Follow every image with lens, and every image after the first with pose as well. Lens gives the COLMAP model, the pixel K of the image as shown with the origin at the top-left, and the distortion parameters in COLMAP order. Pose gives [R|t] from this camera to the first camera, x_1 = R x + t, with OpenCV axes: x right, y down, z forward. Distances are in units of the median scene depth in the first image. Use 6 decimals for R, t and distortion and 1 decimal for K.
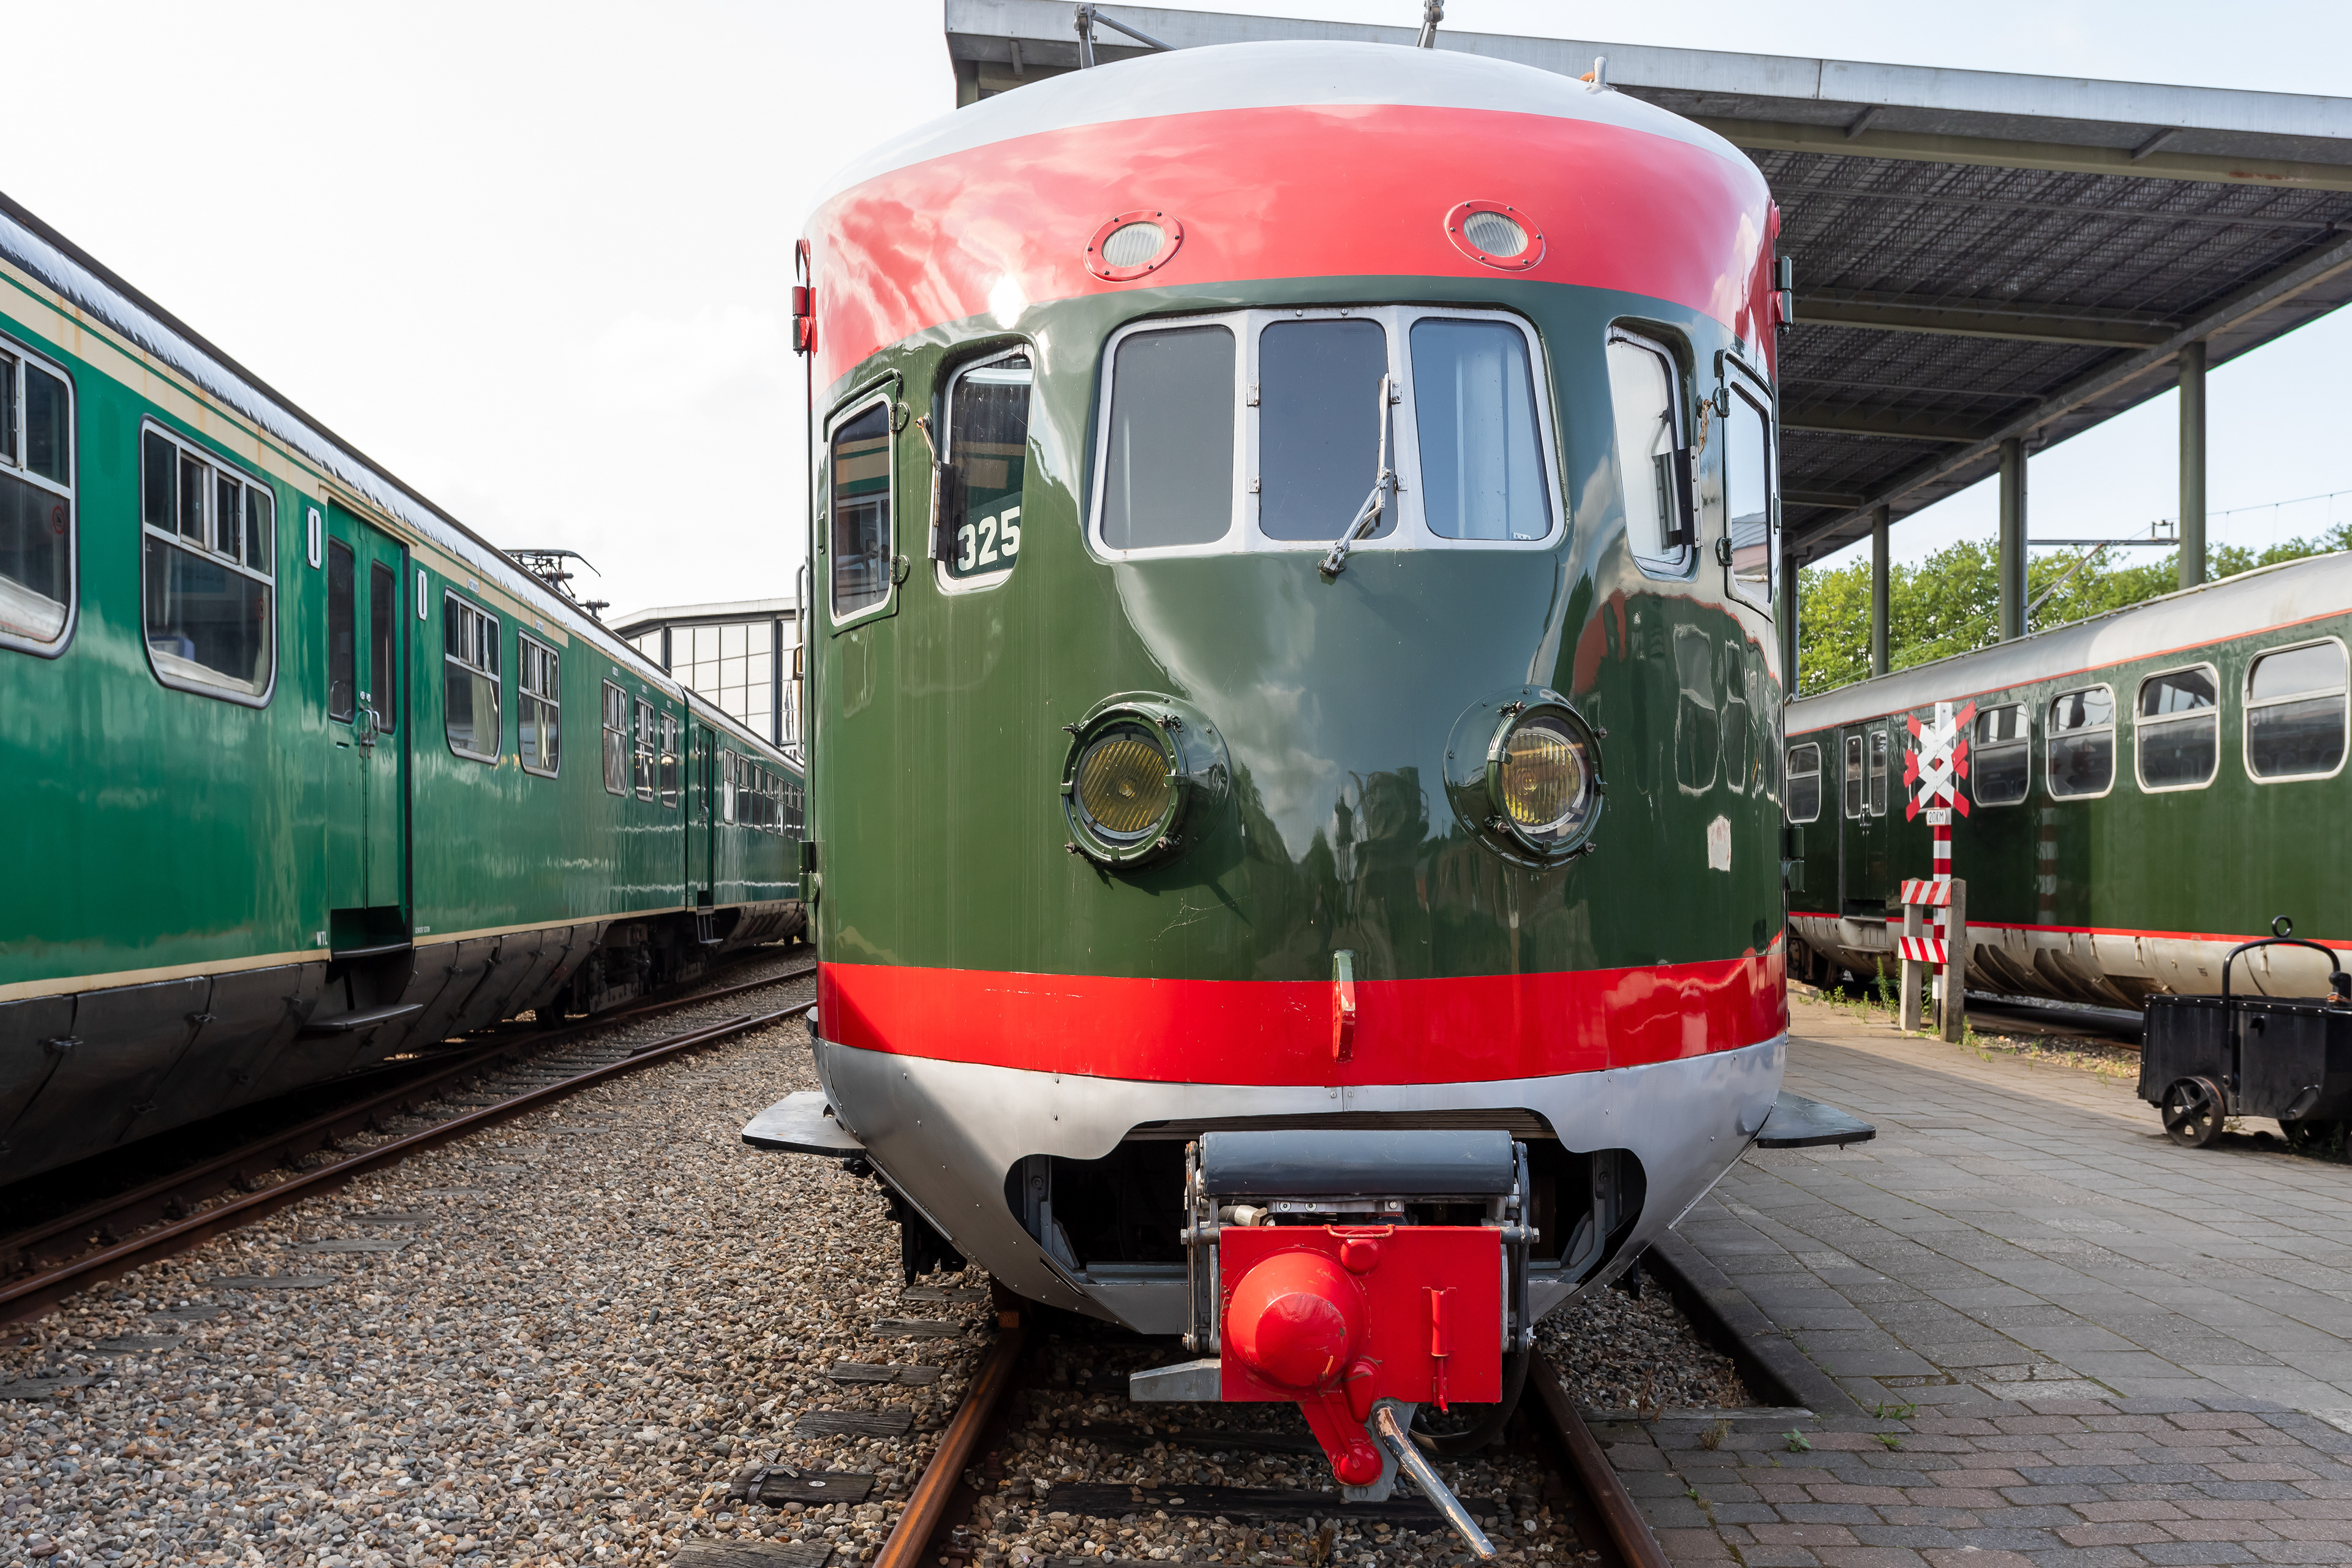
lens RADIAL K [[2105.1, 0, 1167.4], [0, 2105.1, 851.8], [0, 0, 1]] dist [-0.001371, -0.008571]
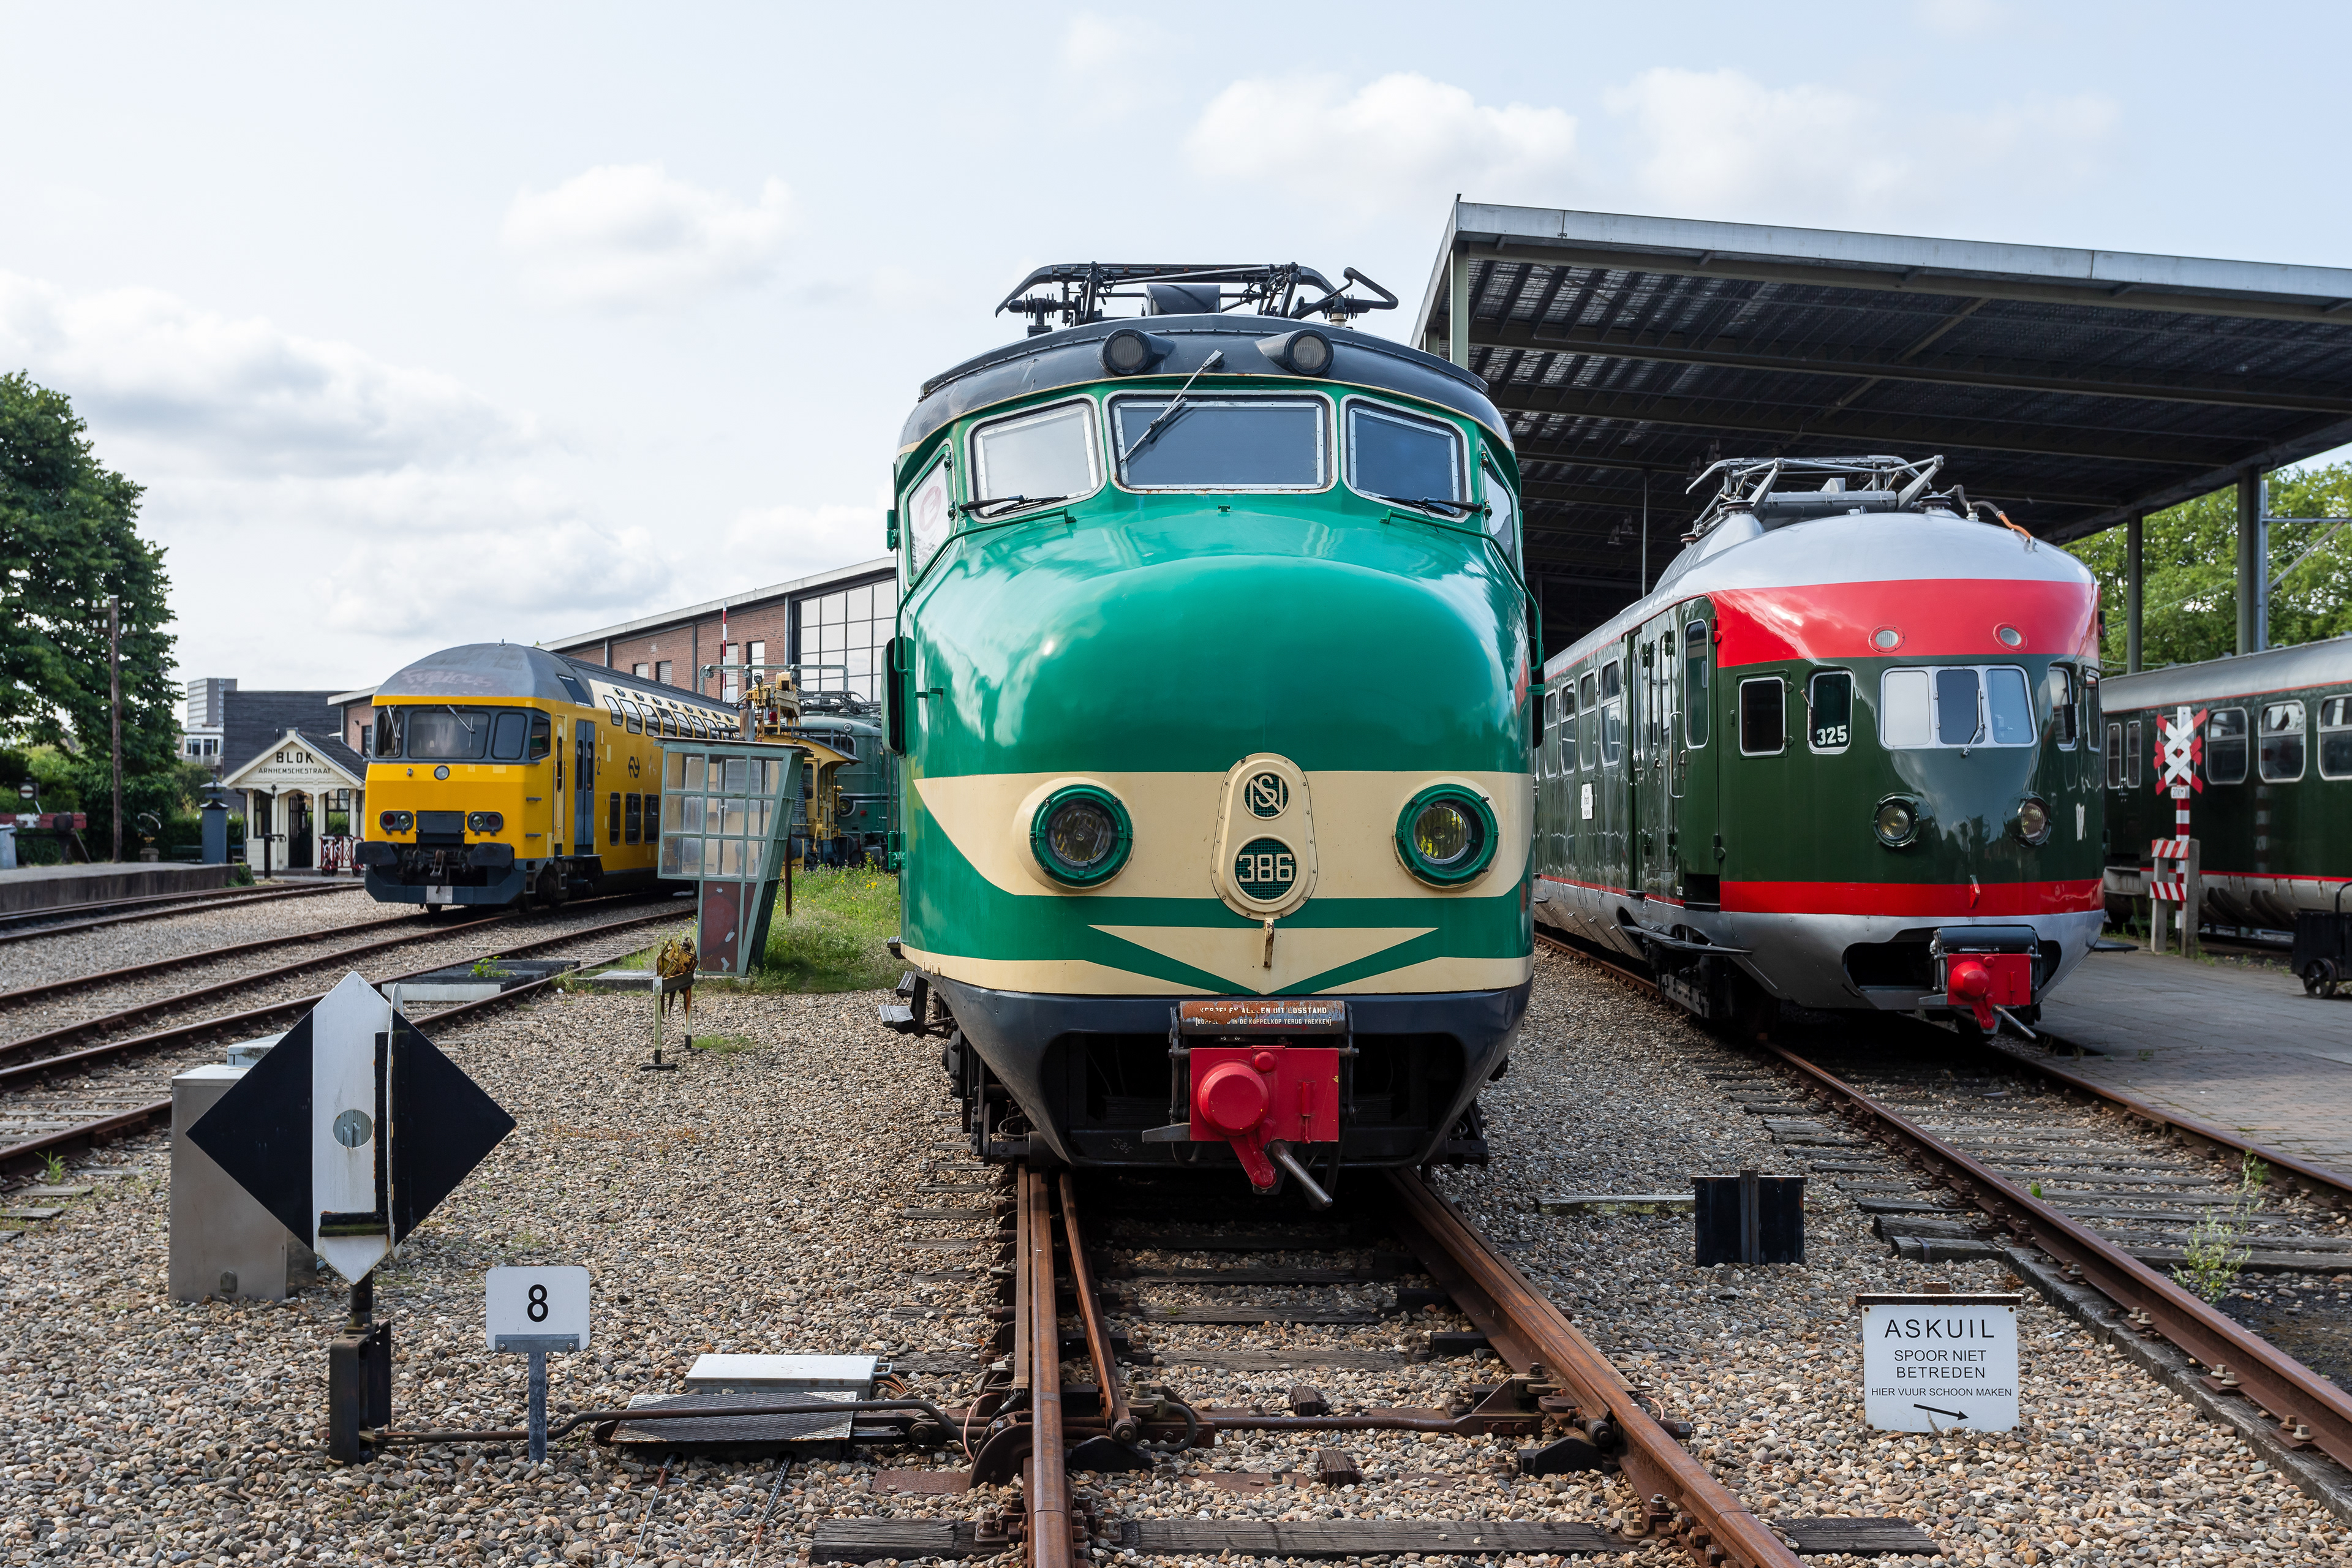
lens RADIAL K [[2458.8, 0, 1172.7], [0, 2458.8, 785.4], [0, 0, 1]] dist [-0.013209, 0.000000]
pose [[0.998962, 0.001505, -0.045533, -0.207897], [-0.001586, 0.999997, -0.001730, -0.017608], [0.045530, 0.001800, 0.998961, -0.603328]]
